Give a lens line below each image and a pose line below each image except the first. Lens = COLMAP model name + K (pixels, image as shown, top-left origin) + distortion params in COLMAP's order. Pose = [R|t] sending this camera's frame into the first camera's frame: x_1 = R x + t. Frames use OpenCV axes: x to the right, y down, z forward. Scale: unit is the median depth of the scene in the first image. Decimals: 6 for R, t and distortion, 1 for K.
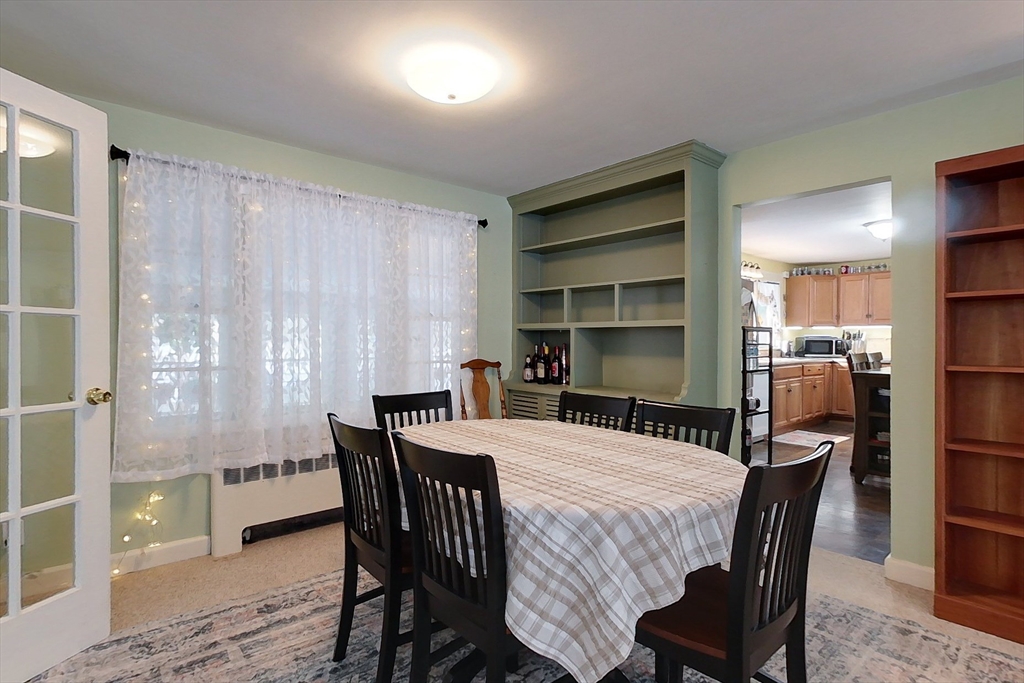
lens RADIAL K [[517.1, 0, 512.0], [0, 517.1, 341.5], [0, 0, 1]] dist [-0.003693, -0.000457]
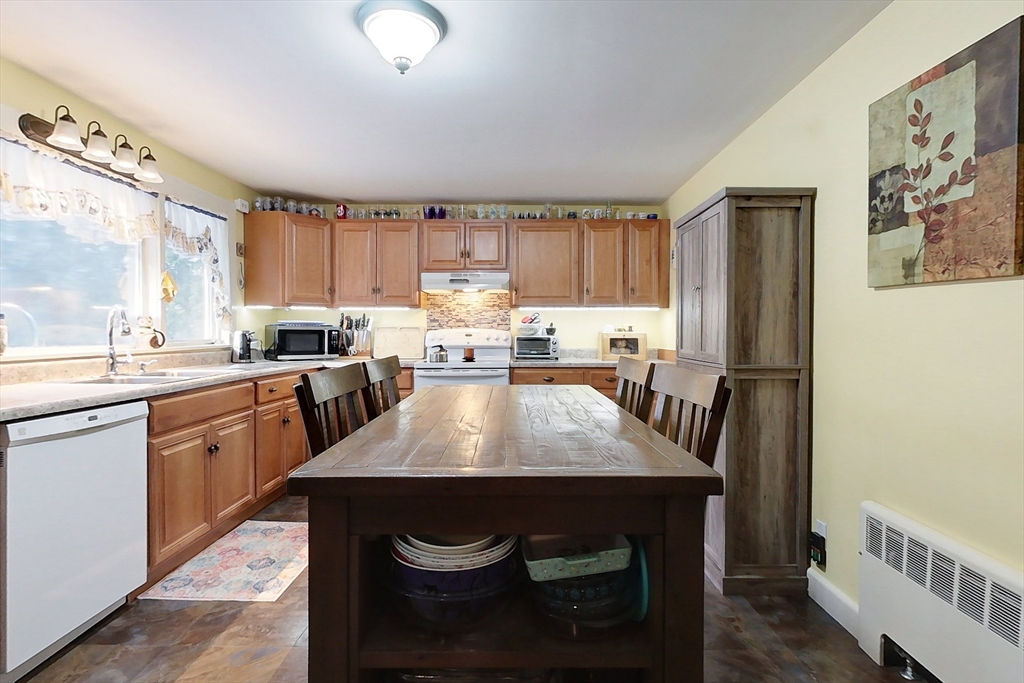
lens RADIAL K [[517.1, 0, 512.0], [0, 517.1, 341.5], [0, 0, 1]] dist [-0.003693, -0.000457]
pose [[0.658918, -0.014613, 0.752073, 0.320838], [0.002867, 0.999853, 0.016916, 0.001368], [-0.752210, -0.008990, 0.658863, 0.454557]]
